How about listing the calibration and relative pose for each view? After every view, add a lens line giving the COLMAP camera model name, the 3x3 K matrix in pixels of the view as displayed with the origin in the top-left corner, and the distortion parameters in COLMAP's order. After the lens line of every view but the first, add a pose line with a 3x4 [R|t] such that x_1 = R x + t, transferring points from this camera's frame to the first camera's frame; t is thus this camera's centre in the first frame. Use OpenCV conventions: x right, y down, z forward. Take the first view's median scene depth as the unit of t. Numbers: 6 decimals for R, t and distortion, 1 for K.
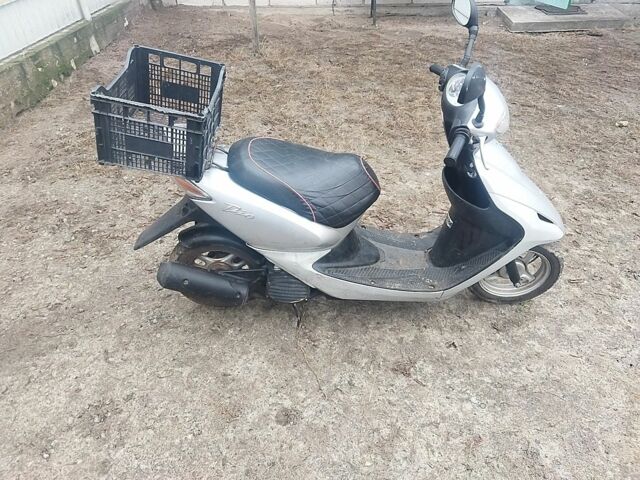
lens RADIAL K [[470.3, 0, 320.0], [0, 470.3, 240.0], [0, 0, 1]] dist [0.124651, -0.183267]
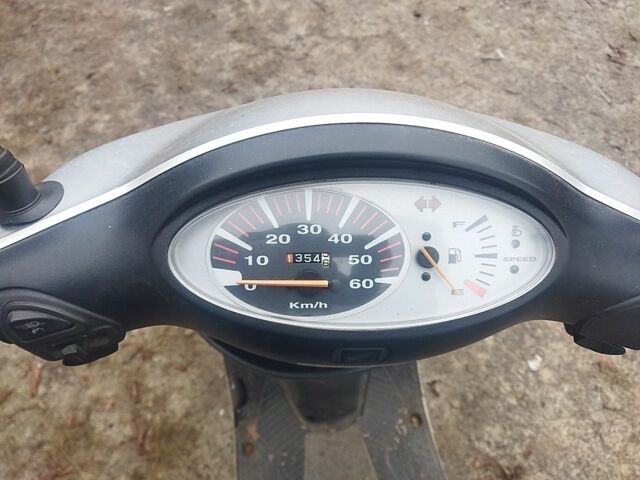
lens RADIAL K [[501.9, 0, 320.0], [0, 501.9, 240.0], [0, 0, 1]] dist [-0.011757, -0.007967]
pose [[-0.130041, -0.868315, 0.478663, 0.177403], [0.638266, 0.296124, 0.710583, -0.403897], [-0.758753, 0.397919, 0.515707, 0.796986]]
